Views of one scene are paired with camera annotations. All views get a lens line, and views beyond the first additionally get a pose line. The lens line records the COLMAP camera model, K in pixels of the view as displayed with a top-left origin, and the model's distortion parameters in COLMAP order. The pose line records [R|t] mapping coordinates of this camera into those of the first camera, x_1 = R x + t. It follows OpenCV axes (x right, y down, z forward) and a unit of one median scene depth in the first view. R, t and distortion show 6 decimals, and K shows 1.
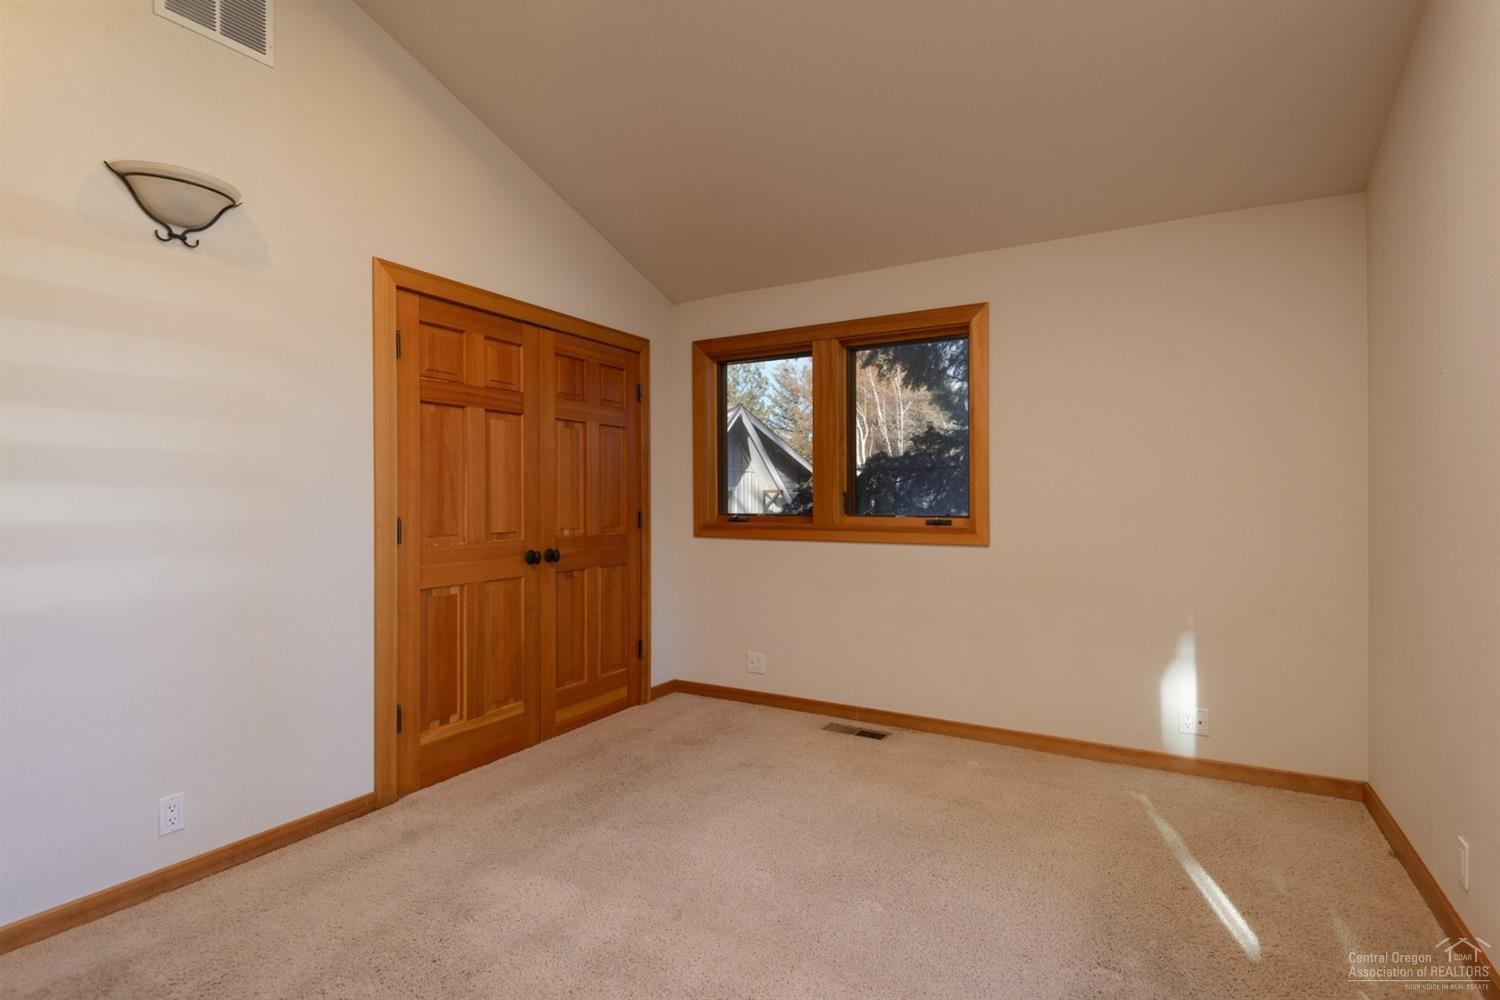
lens RADIAL K [[742.1, 0, 744.8], [0, 742.1, 502.3], [0, 0, 1]] dist [0.004546, 0.000005]
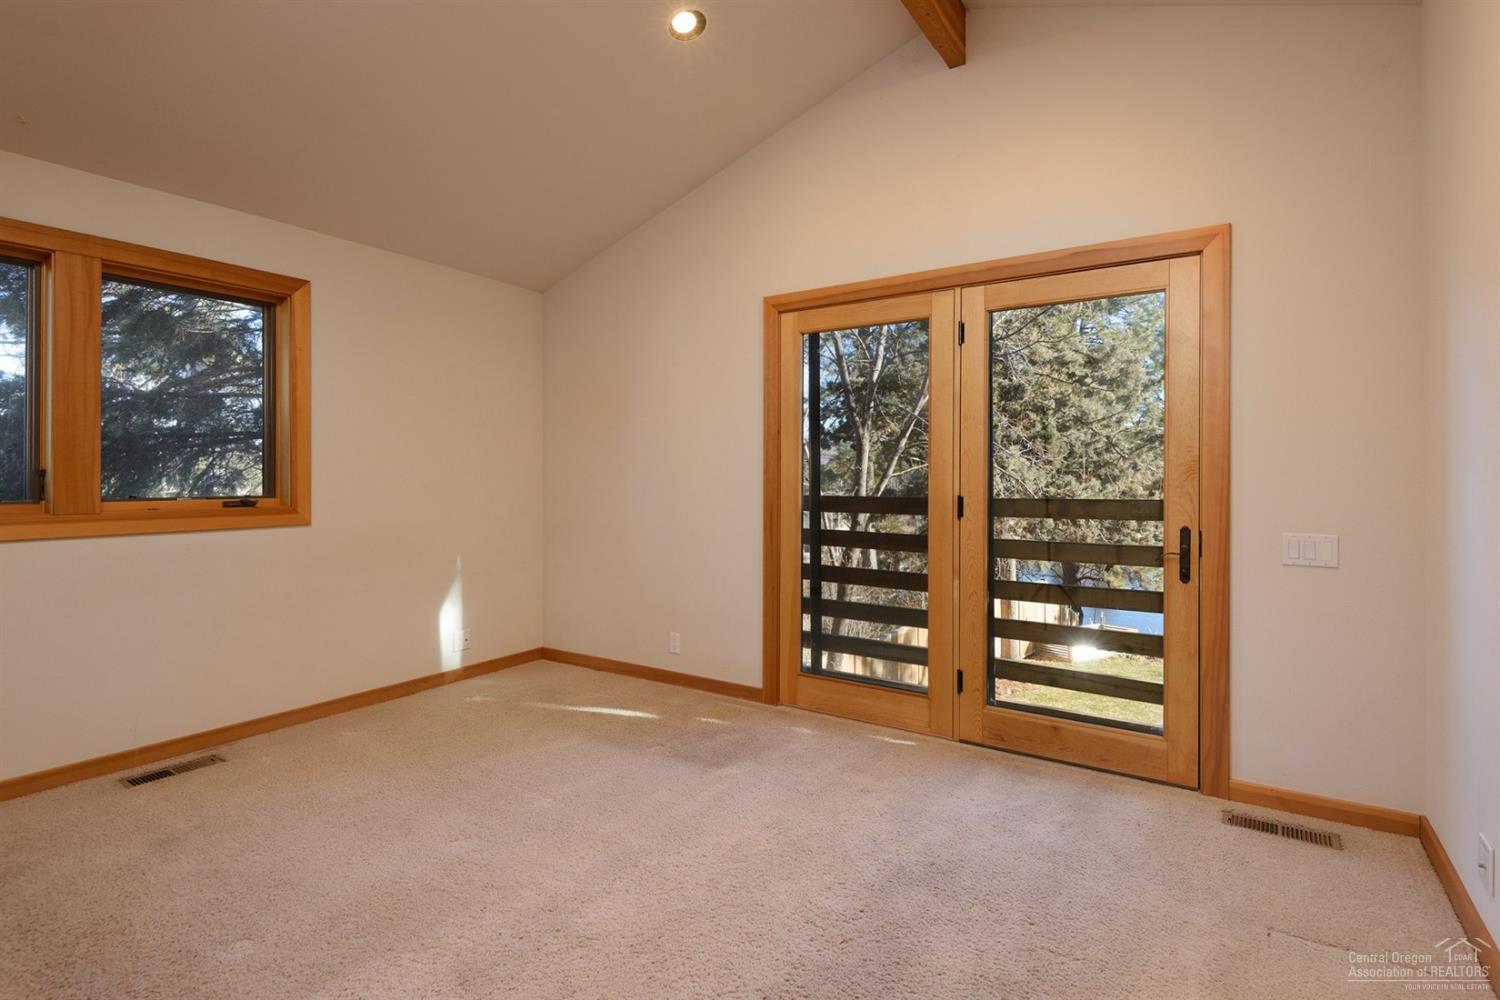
lens RADIAL K [[742.1, 0, 745.0], [0, 742.1, 485.2], [0, 0, 1]] dist [0.004546, 0.000005]
pose [[0.058281, -0.012618, 0.998220, -0.669176], [0.007441, 0.999898, 0.012205, -0.001985], [-0.998273, 0.006716, 0.058369, 0.375047]]
